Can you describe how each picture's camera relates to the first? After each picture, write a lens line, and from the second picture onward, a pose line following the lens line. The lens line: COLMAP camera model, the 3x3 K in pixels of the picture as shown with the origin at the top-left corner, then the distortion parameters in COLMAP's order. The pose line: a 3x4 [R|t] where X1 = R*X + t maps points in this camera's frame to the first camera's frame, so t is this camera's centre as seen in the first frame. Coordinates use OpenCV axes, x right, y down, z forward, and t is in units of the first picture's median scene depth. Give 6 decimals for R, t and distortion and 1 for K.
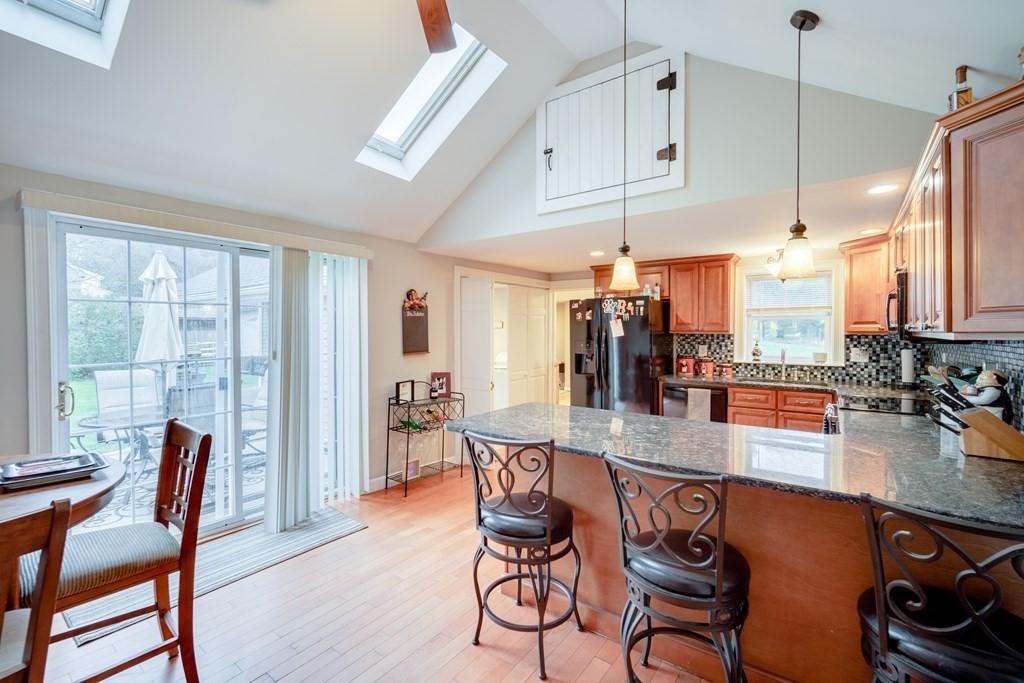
lens RADIAL K [[448.2, 0, 512.6], [0, 448.2, 332.9], [0, 0, 1]] dist [-0.000388, 0.000629]
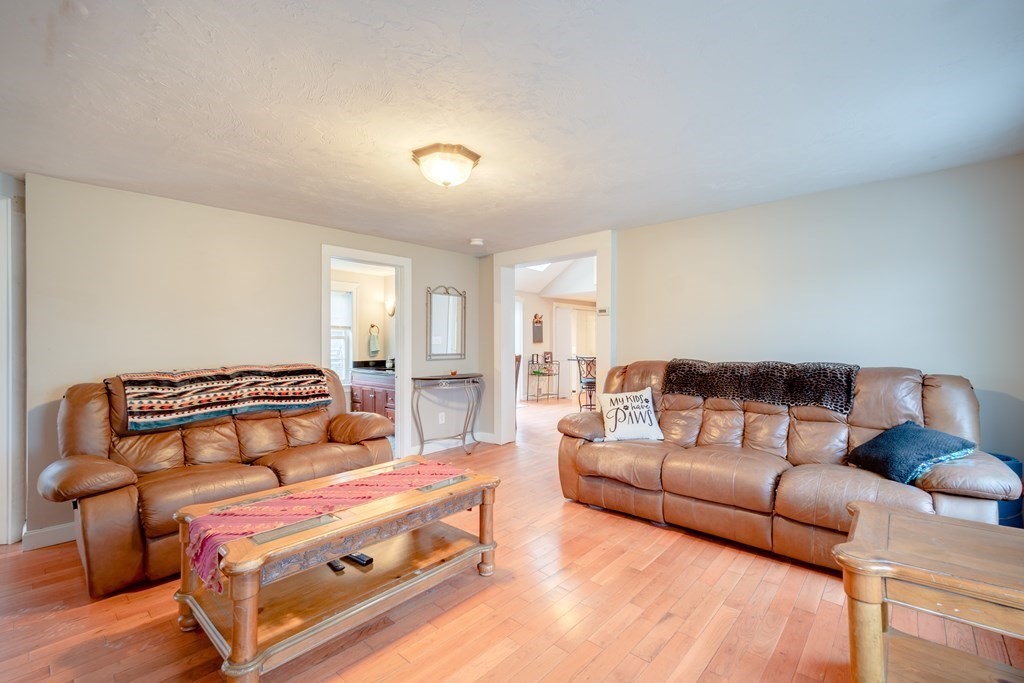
lens RADIAL K [[453.7, 0, 507.8], [0, 453.7, 342.2], [0, 0, 1]] dist [0.009685, 0.000204]
pose [[0.994285, 0.004408, -0.106670, -0.123951], [-0.005268, 0.999956, -0.007774, 0.062137], [0.106632, 0.008292, 0.994264, -1.245642]]
